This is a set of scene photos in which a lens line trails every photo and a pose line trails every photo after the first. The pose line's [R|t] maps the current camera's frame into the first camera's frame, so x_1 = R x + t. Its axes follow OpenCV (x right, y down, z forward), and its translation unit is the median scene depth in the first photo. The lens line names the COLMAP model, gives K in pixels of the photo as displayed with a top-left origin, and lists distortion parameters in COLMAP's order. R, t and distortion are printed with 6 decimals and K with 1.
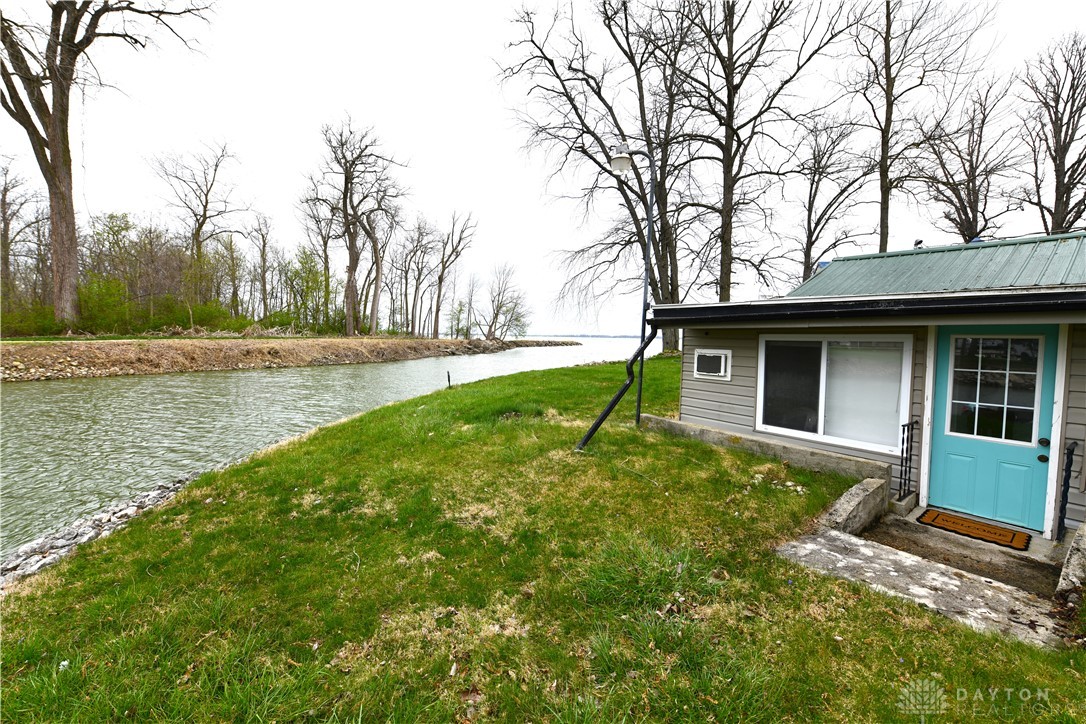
lens RADIAL K [[440.5, 0, 540.4], [0, 440.5, 356.4], [0, 0, 1]] dist [-0.014672, -0.000698]
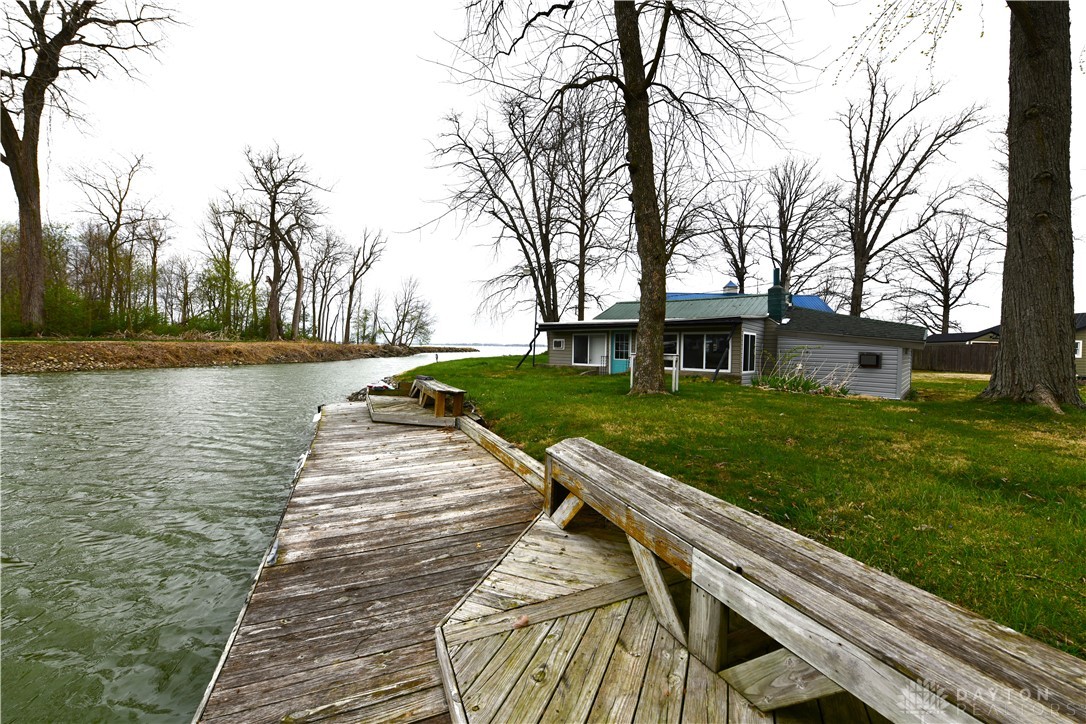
lens RADIAL K [[435.0, 0, 538.5], [0, 435.0, 357.4], [0, 0, 1]] dist [-0.016929, -0.000705]
pose [[0.971795, -0.004819, 0.235778, -0.094546], [0.008623, 0.999849, -0.015103, 0.034349], [-0.235669, 0.016710, 0.971690, -0.402996]]
